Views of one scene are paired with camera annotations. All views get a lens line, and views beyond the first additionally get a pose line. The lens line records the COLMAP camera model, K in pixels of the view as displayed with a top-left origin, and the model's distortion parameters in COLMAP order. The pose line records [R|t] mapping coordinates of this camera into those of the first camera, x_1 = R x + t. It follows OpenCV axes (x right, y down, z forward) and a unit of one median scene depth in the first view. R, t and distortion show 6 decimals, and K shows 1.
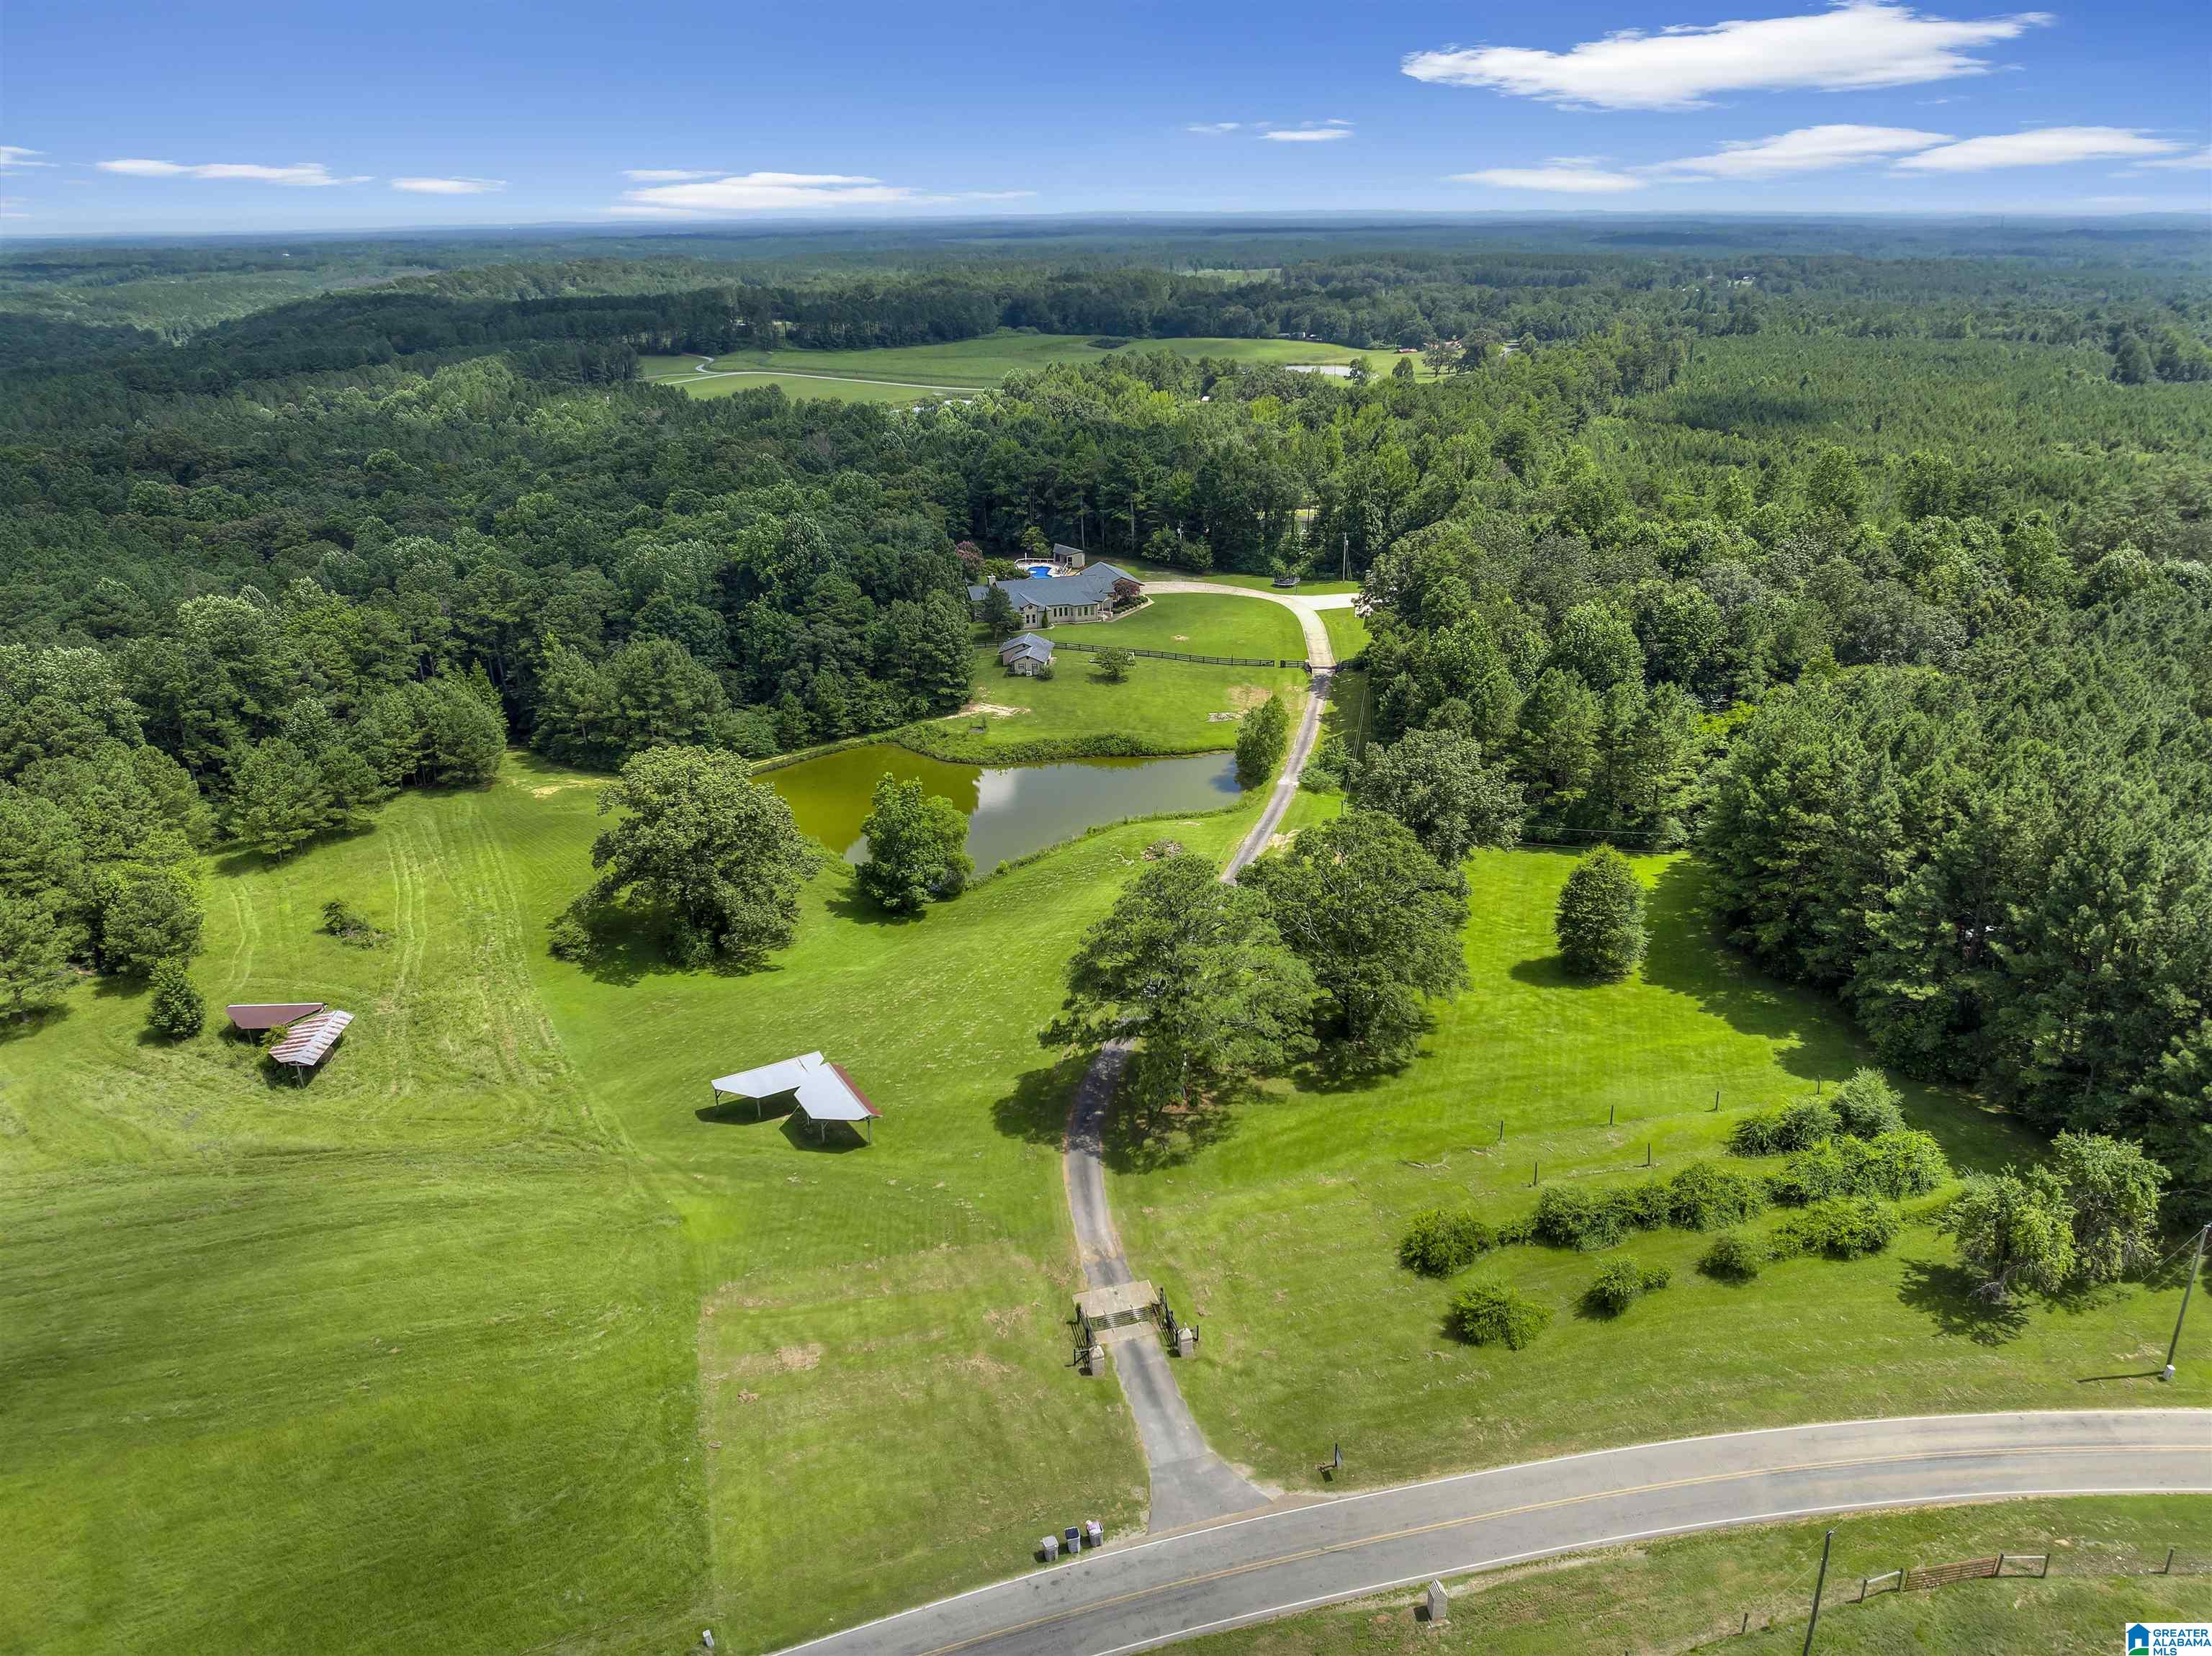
lens RADIAL K [[1525.7, 0, 1106.0], [0, 1525.7, 828.0], [0, 0, 1]] dist [-0.039205, 0.002559]
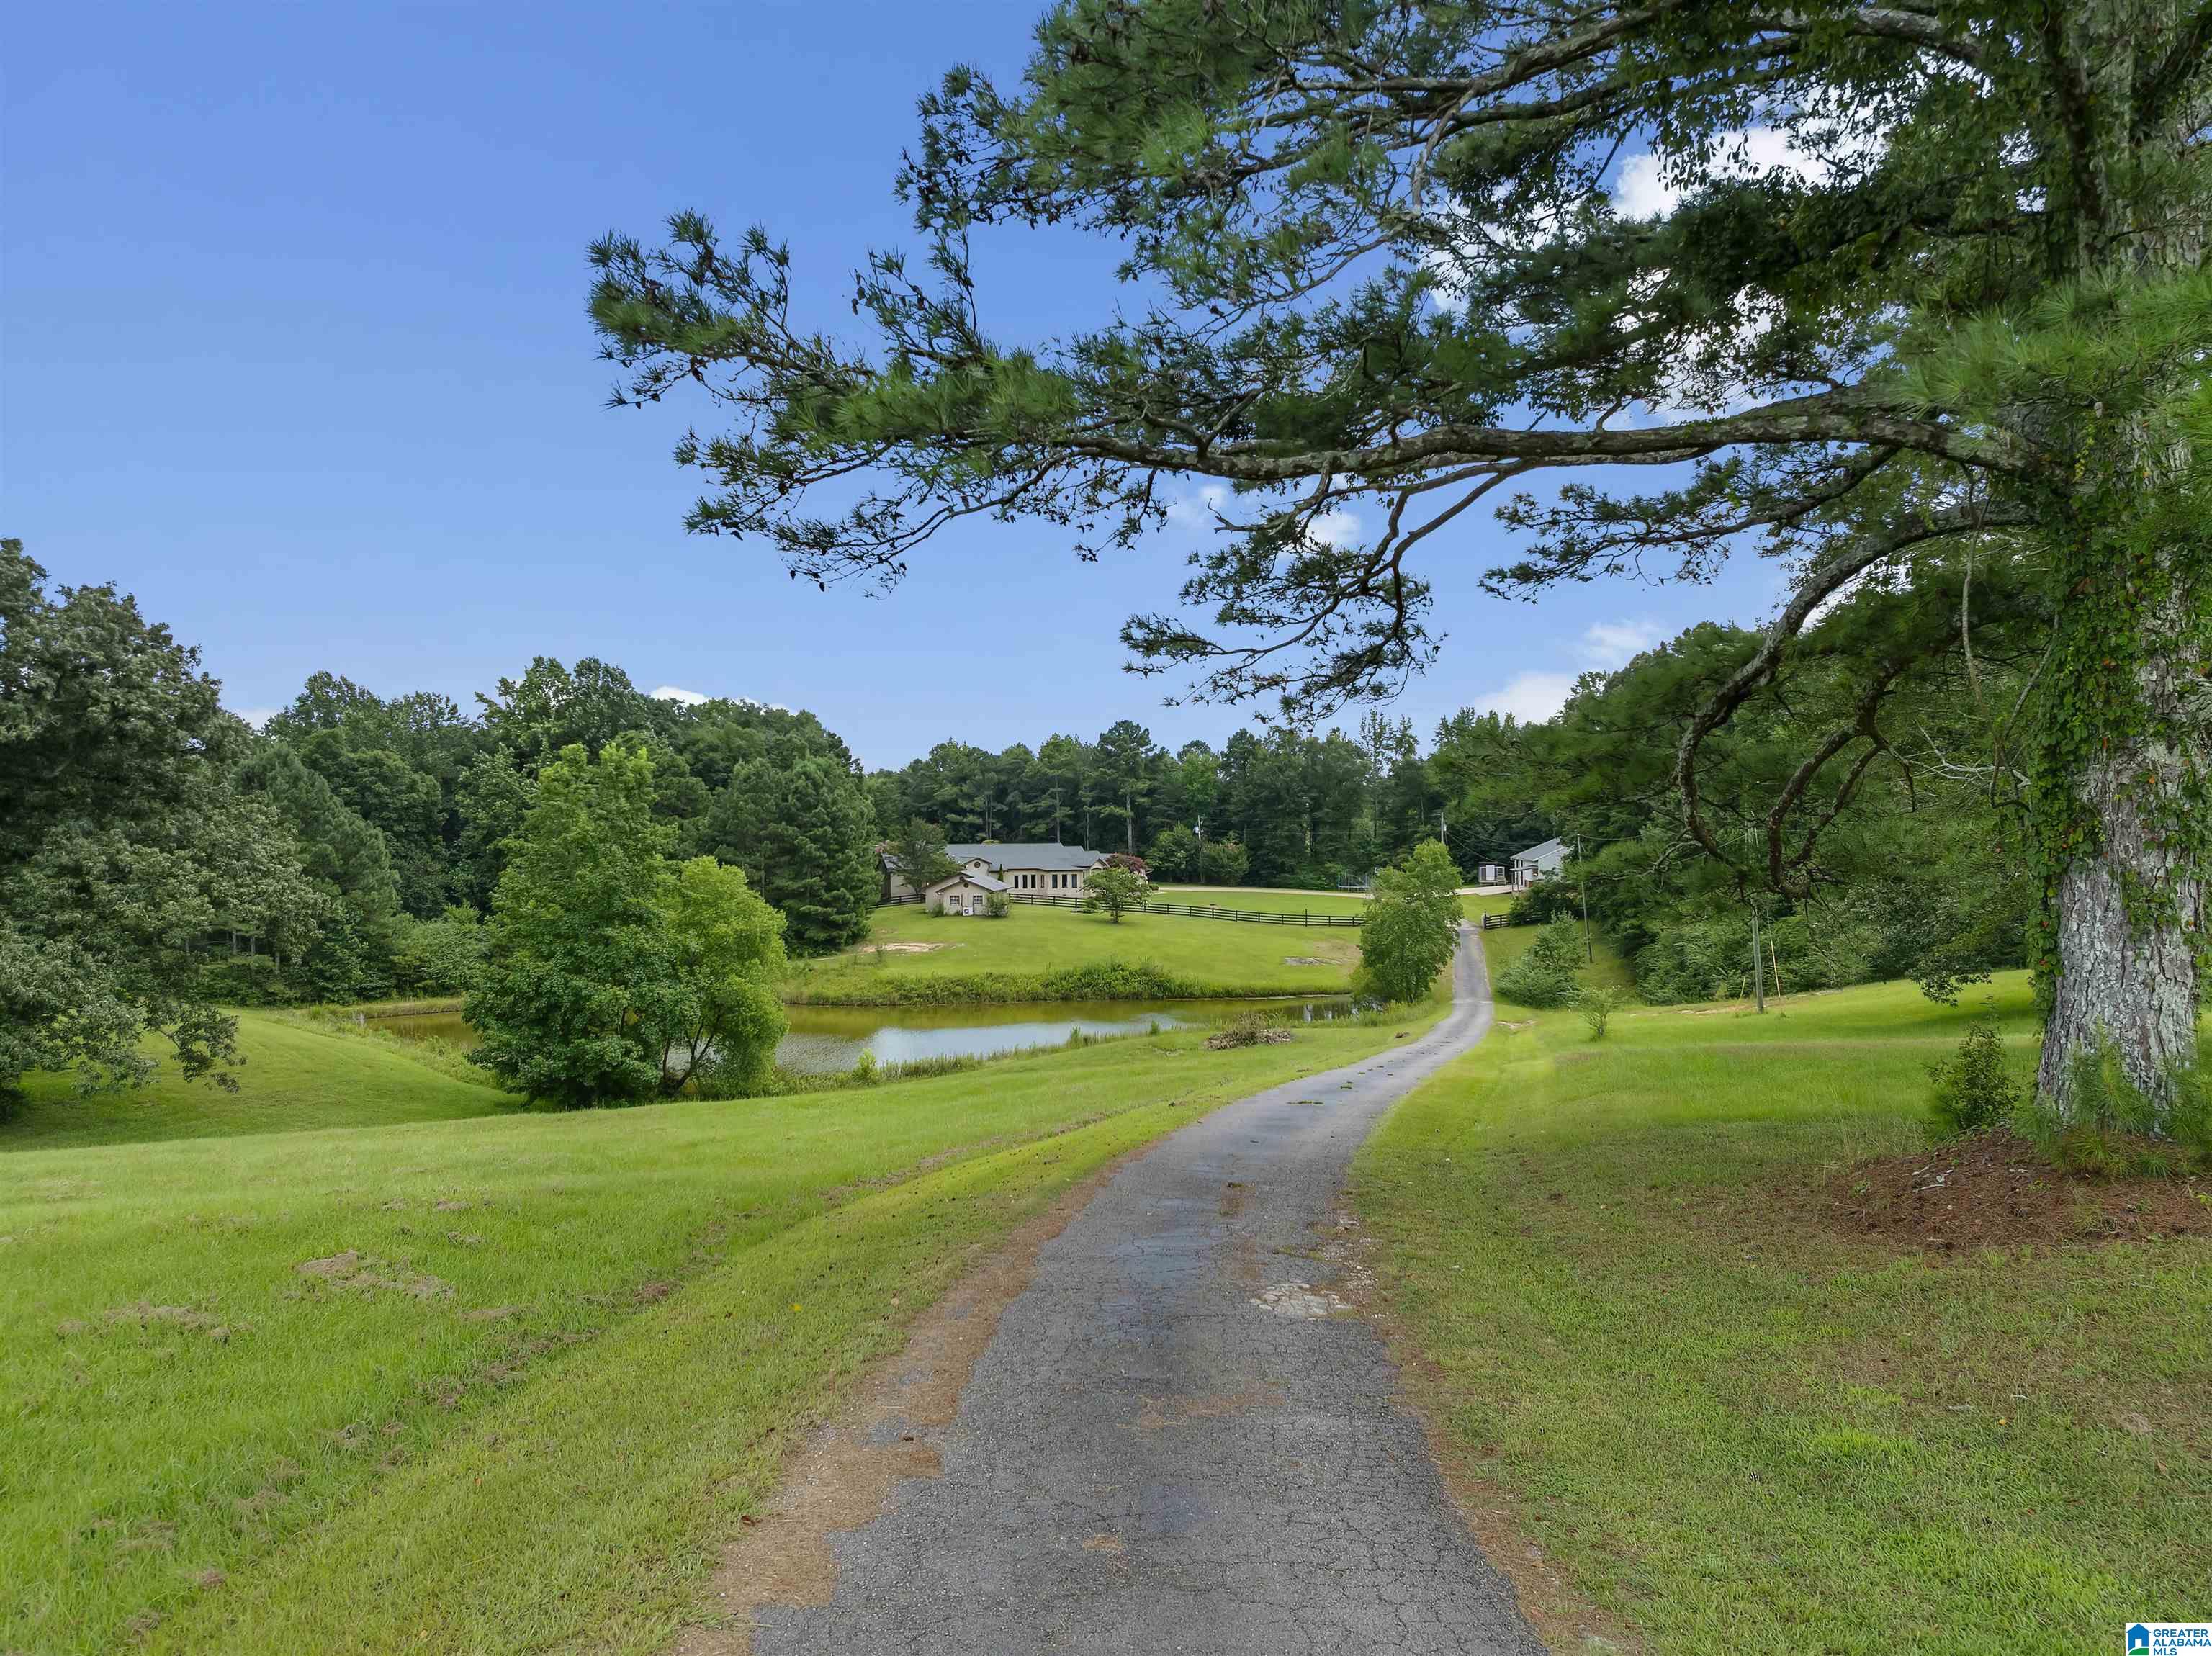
lens RADIAL K [[1538.5, 0, 1106.0], [0, 1538.5, 828.0], [0, 0, 1]] dist [0.005296, -0.104284]
pose [[0.999847, 0.003480, 0.017158, -0.009403], [0.003269, 0.925697, -0.378252, 0.110924], [-0.017199, 0.378250, 0.925544, 0.531630]]
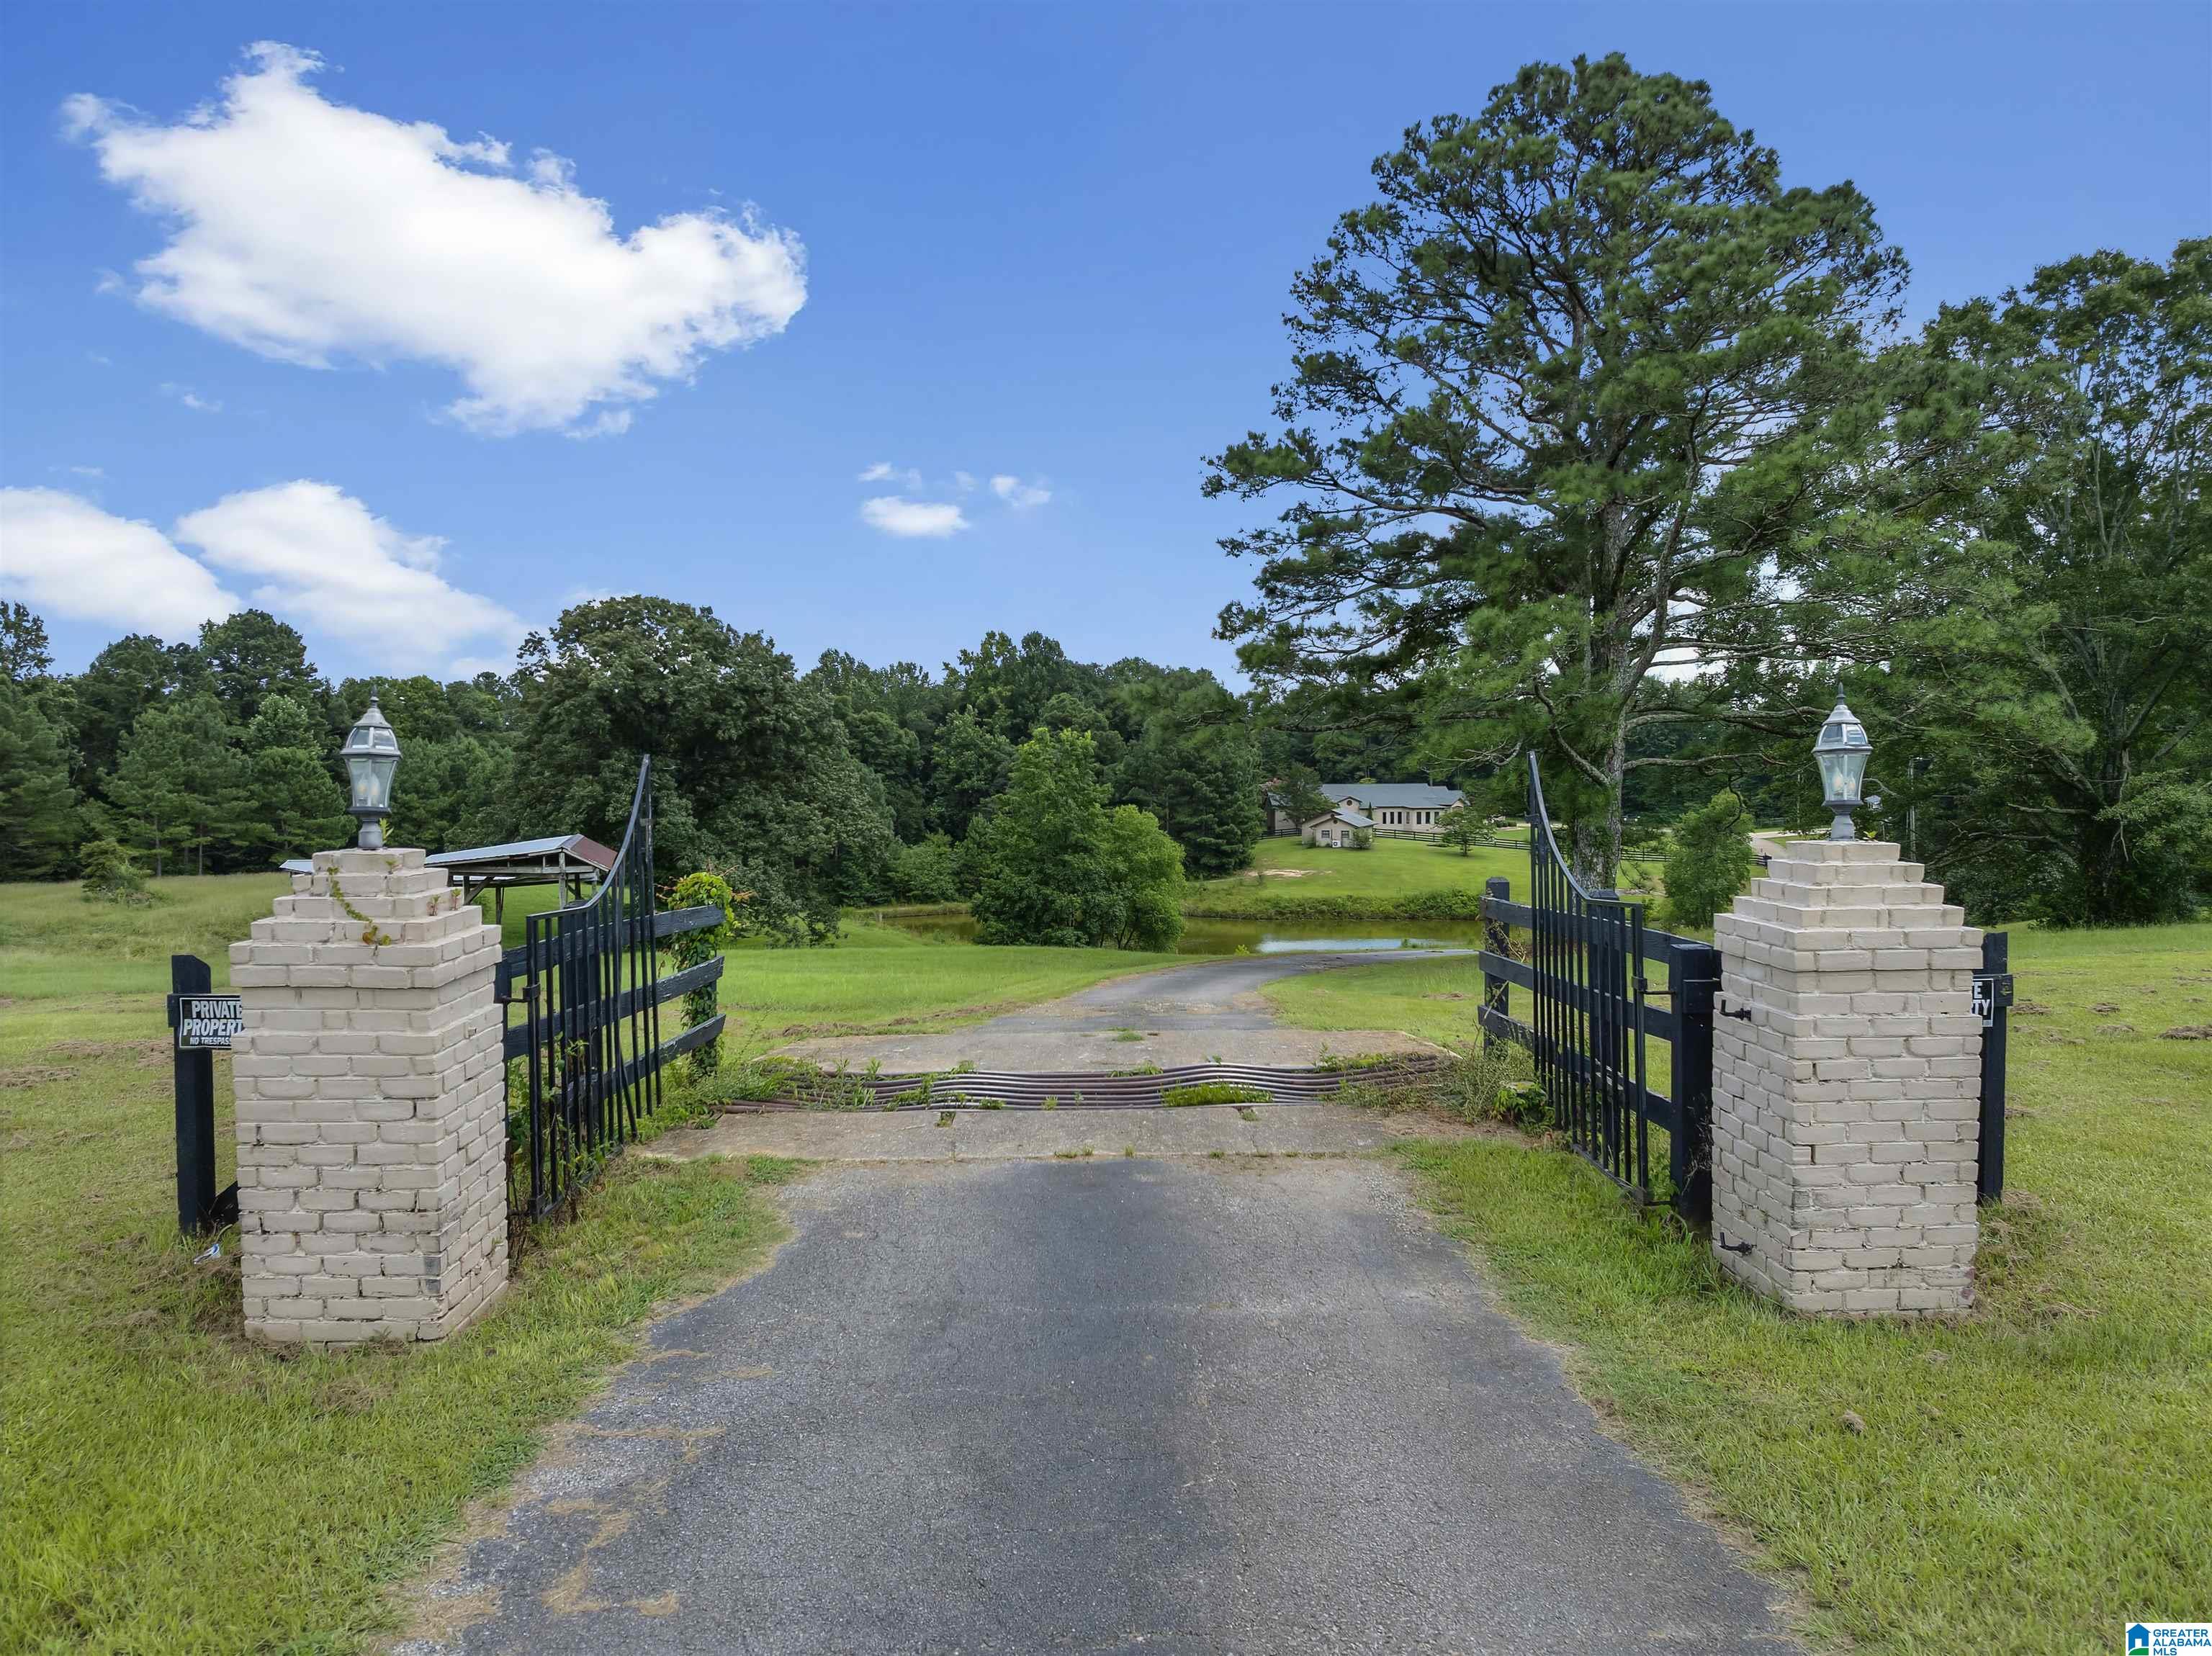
lens RADIAL K [[1538.5, 0, 1106.0], [0, 1538.5, 828.0], [0, 0, 1]] dist [0.005296, -0.104284]
pose [[0.971041, 0.016353, -0.238354, 0.016901], [-0.094933, 0.941924, -0.322127, 0.151953], [0.219244, 0.335427, 0.916199, 0.404939]]
